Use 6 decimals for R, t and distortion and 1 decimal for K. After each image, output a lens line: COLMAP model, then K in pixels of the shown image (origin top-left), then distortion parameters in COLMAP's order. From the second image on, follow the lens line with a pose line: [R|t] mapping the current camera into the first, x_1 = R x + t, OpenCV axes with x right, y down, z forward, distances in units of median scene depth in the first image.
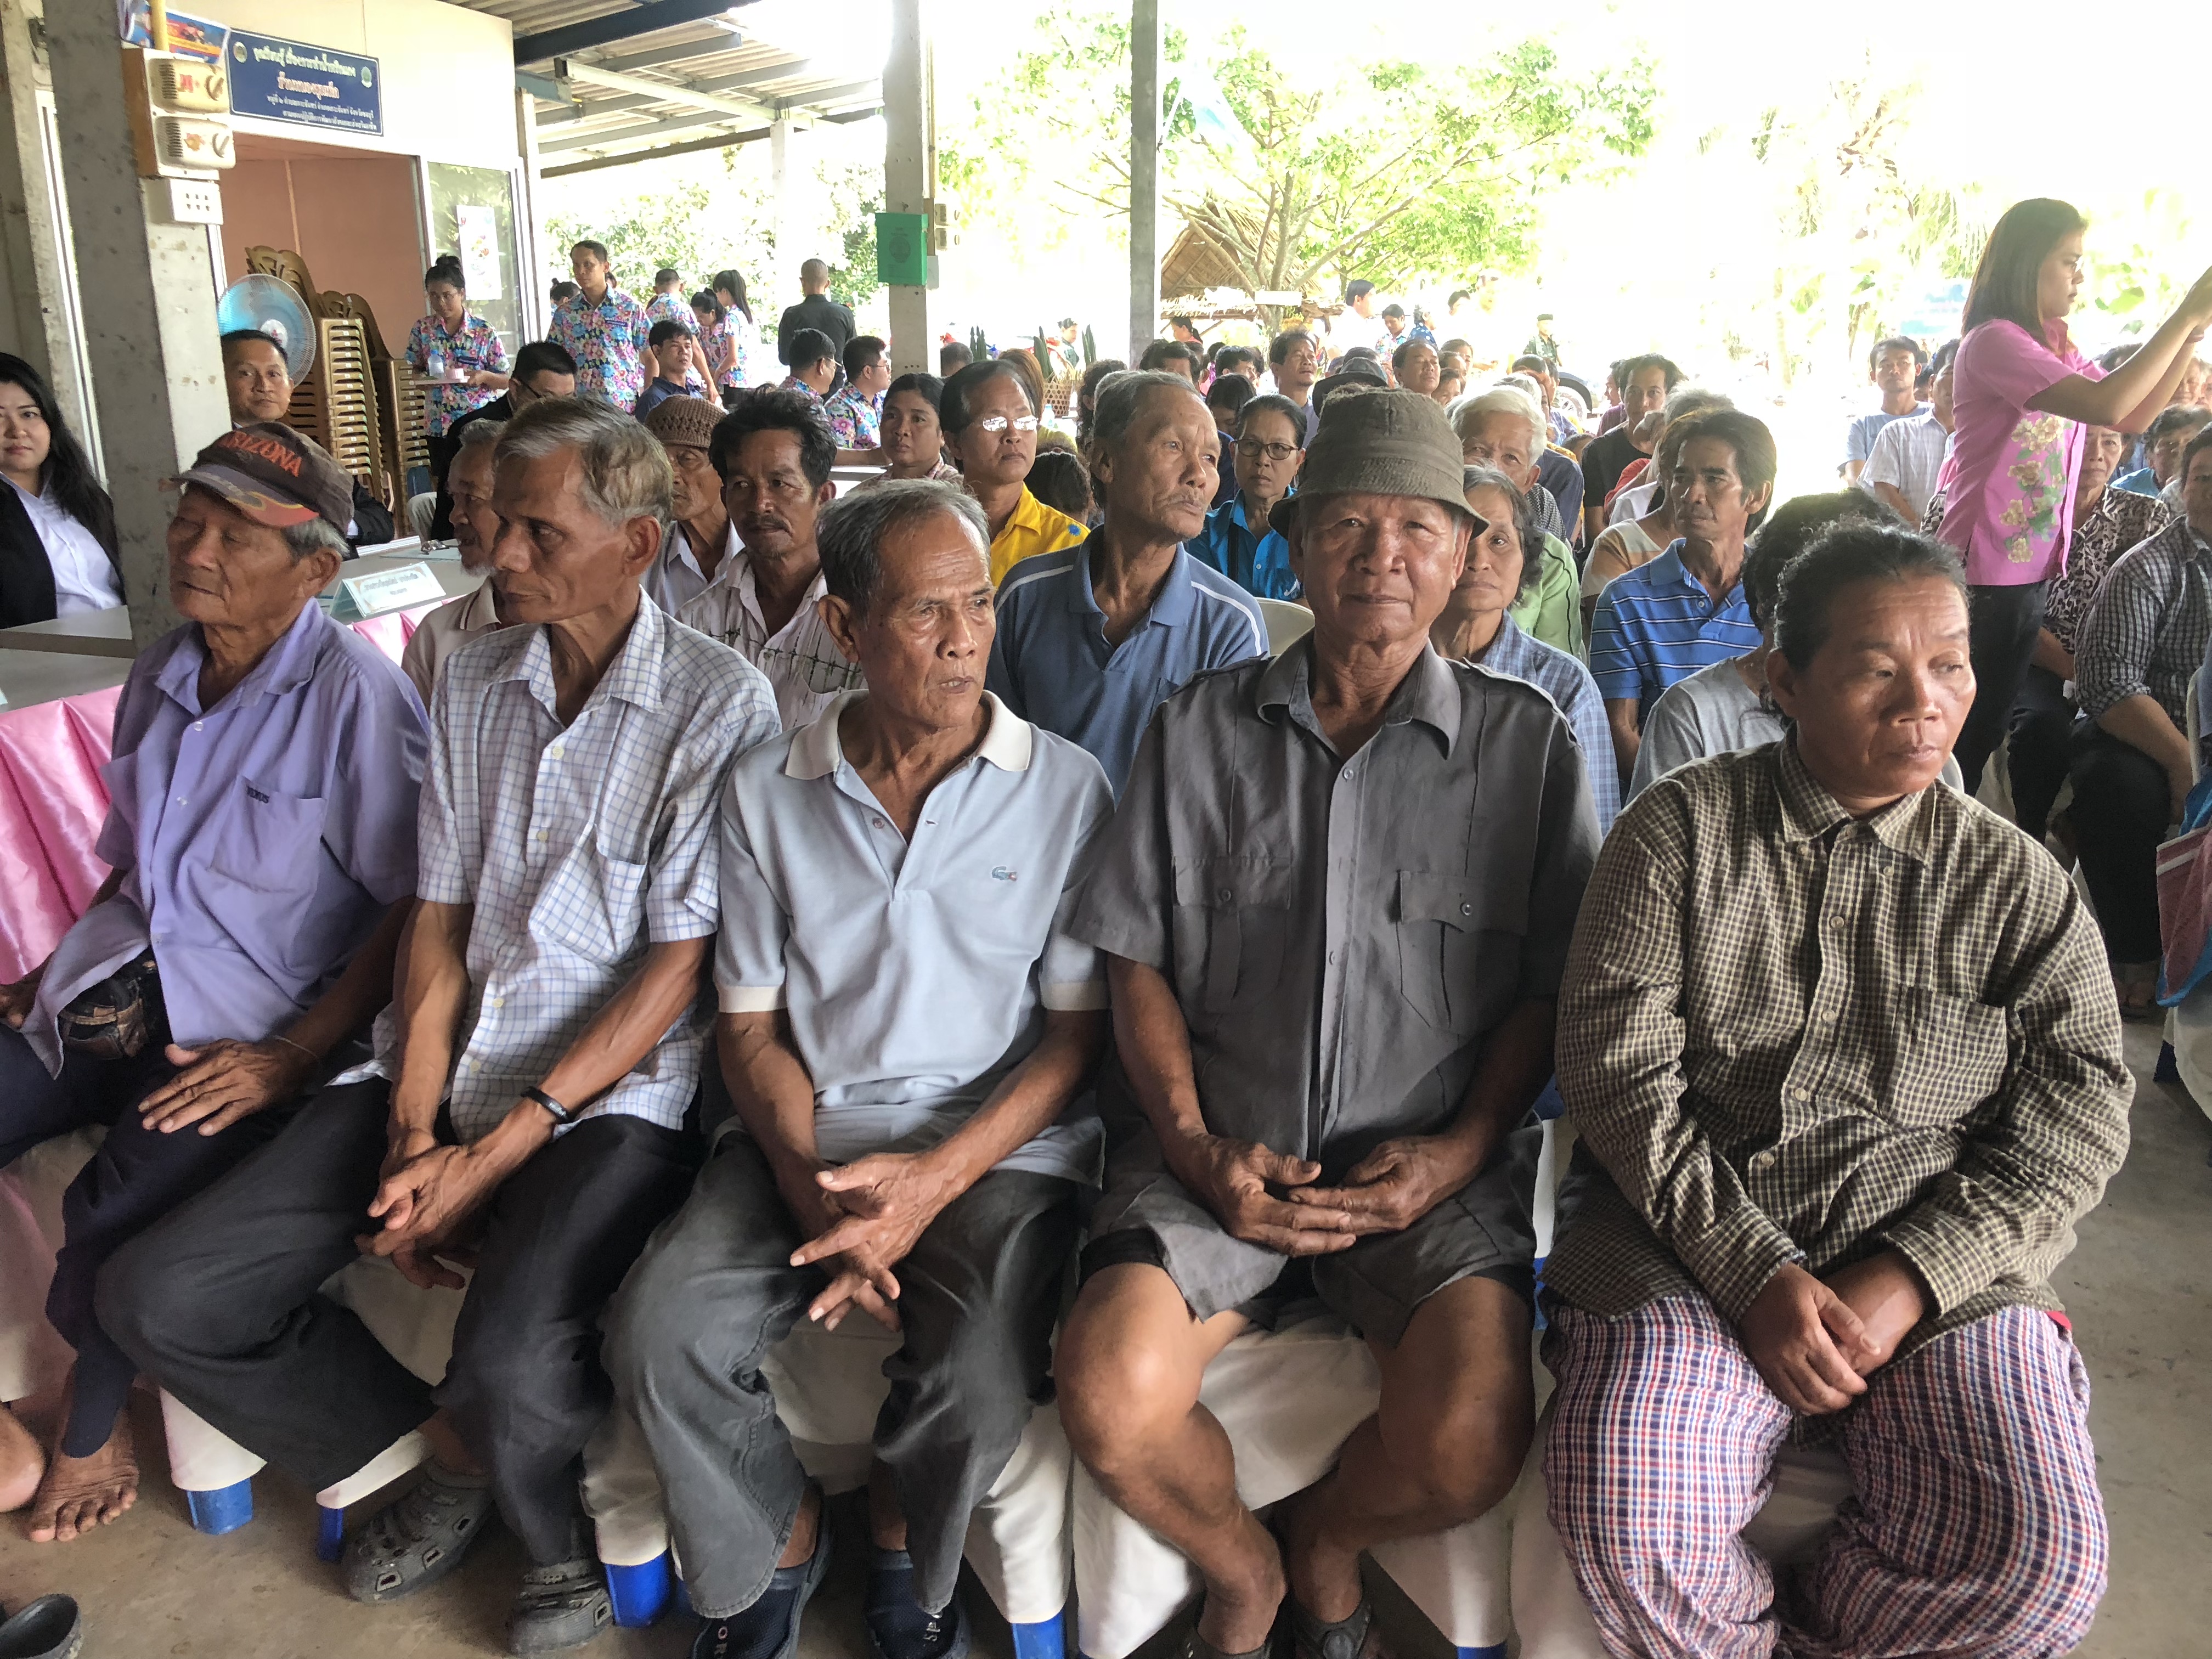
lens RADIAL K [[1787.7, 0, 1106.0], [0, 1787.7, 829.5], [0, 0, 1]] dist [-0.005118, -0.013694]
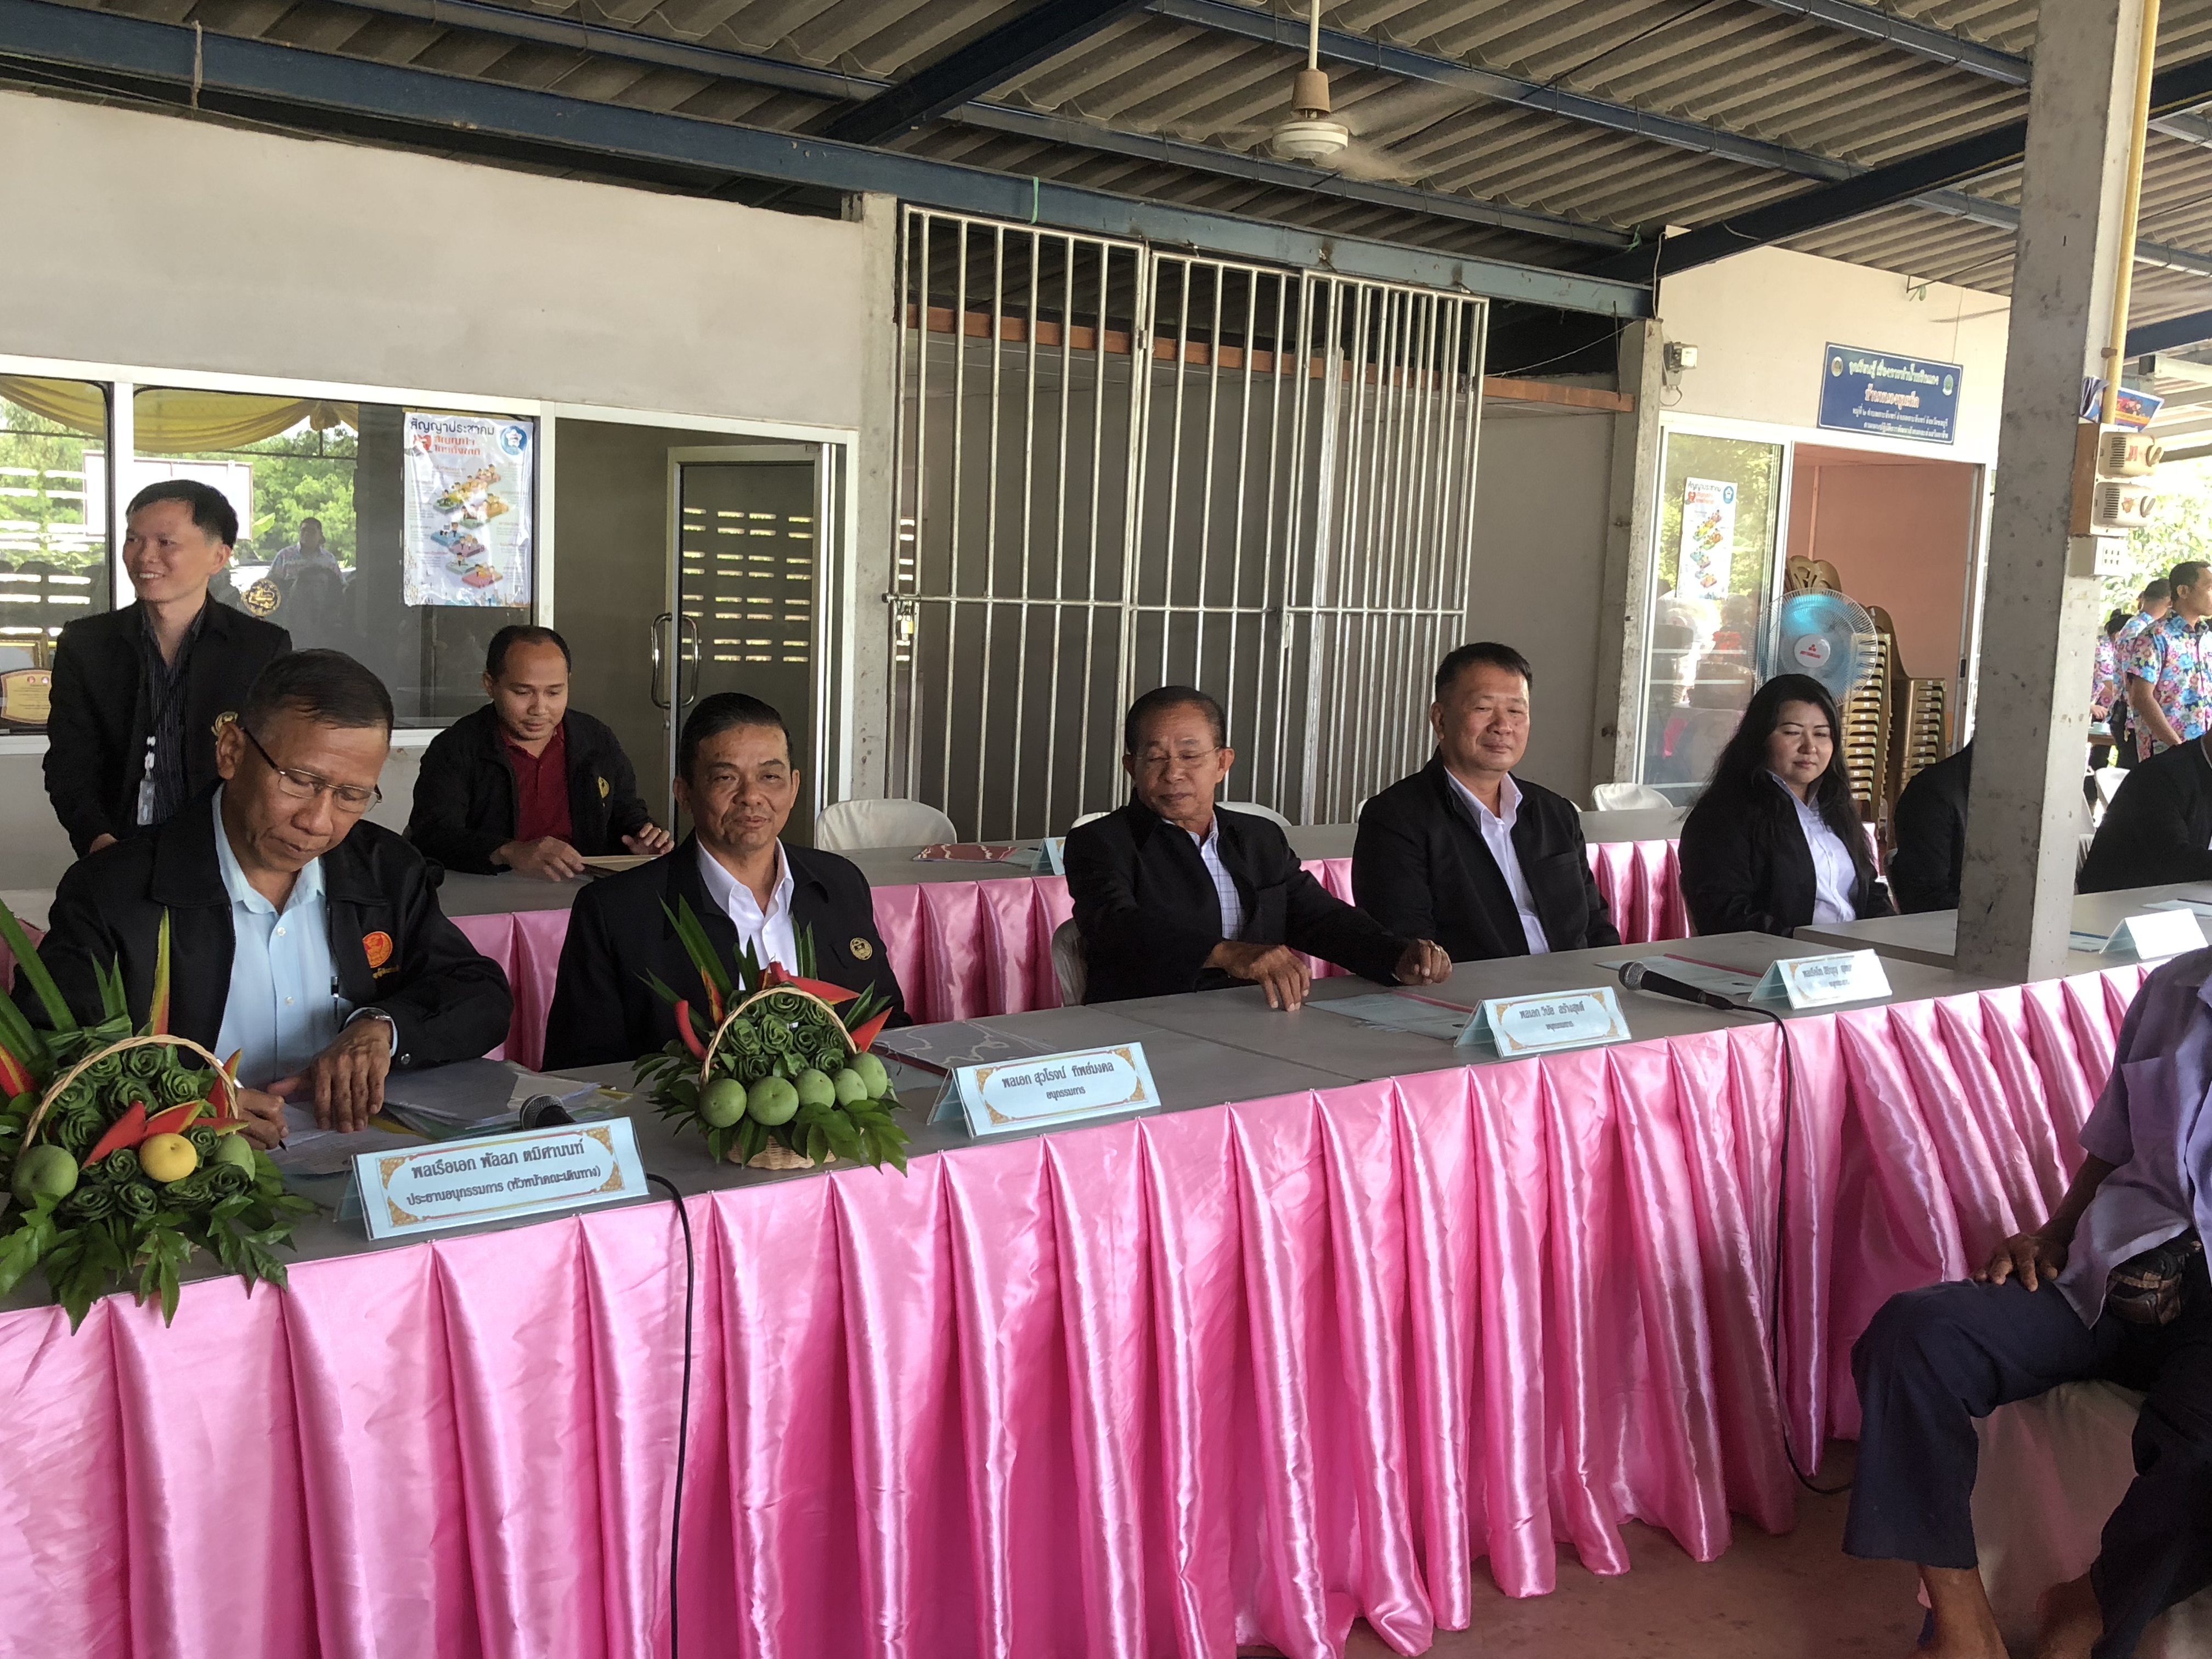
lens RADIAL K [[2275.9, 0, 1106.0], [0, 2275.9, 829.5], [0, 0, 1]] dist [0.000761, 0.025033]
pose [[0.822283, 0.087224, -0.562355, -0.091845], [-0.189240, 0.973857, -0.125658, 0.037935], [0.536693, 0.209746, 0.817293, -0.166799]]
